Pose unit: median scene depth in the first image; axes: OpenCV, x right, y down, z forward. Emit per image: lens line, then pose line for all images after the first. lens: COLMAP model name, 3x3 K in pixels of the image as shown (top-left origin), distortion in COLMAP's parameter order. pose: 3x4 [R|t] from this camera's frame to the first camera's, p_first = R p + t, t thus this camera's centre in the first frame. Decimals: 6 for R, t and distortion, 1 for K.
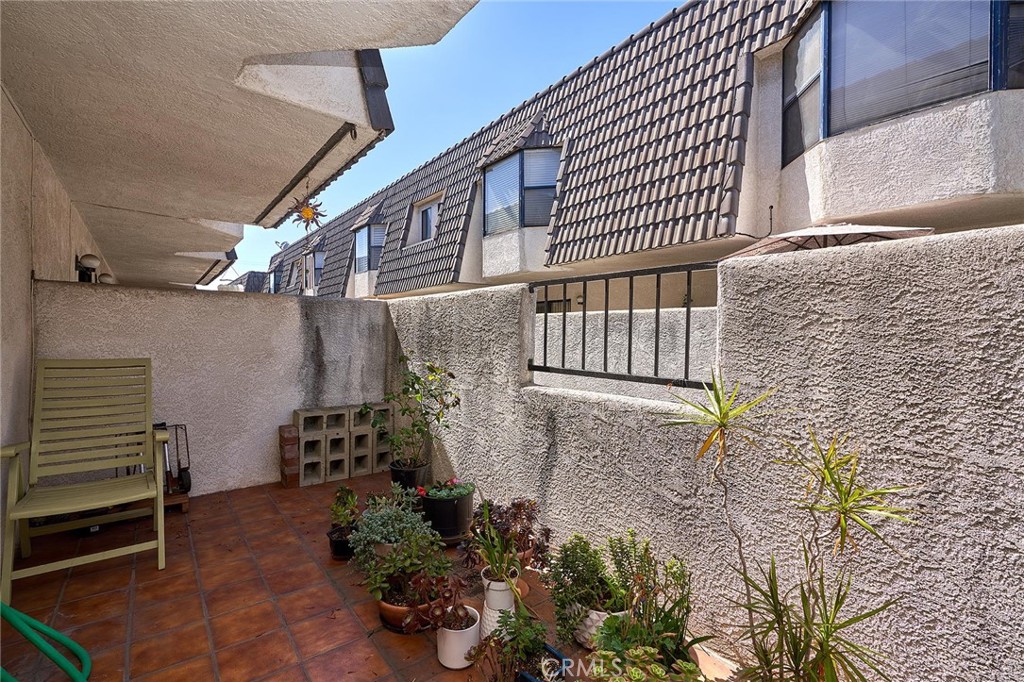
lens RADIAL K [[460.9, 0, 509.5], [0, 460.9, 338.0], [0, 0, 1]] dist [0.001460, -0.000072]
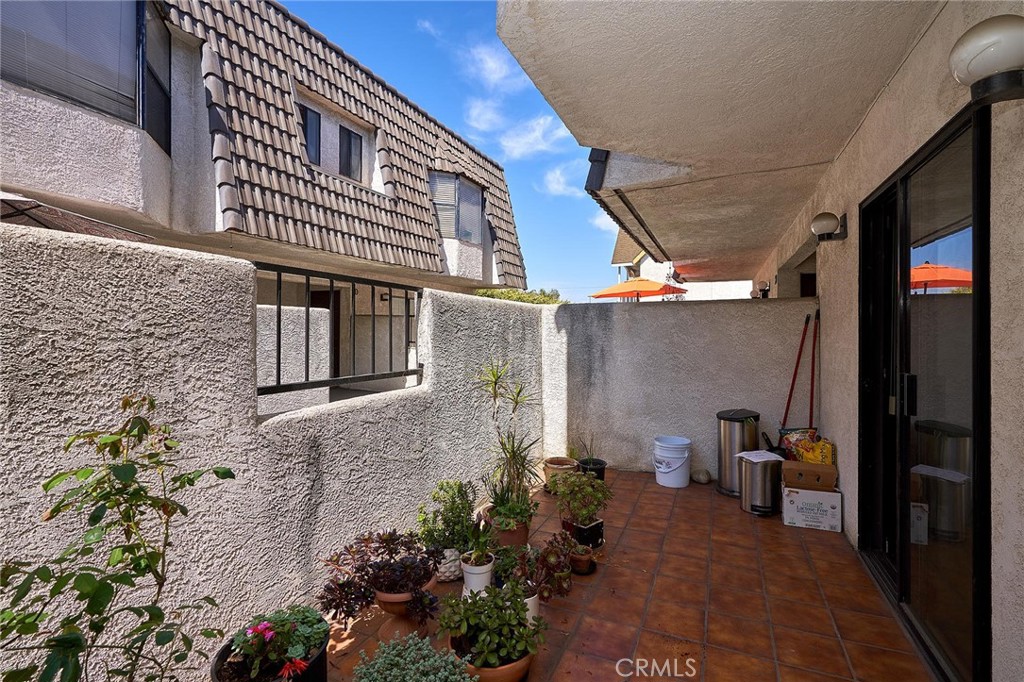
lens RADIAL K [[460.9, 0, 509.5], [0, 460.9, 338.0], [0, 0, 1]] dist [0.001460, -0.000072]
pose [[-0.449626, -0.029014, 0.892746, -0.701647], [-0.003226, 0.999519, 0.030859, -0.033534], [-0.893211, 0.010995, -0.449503, 0.980295]]
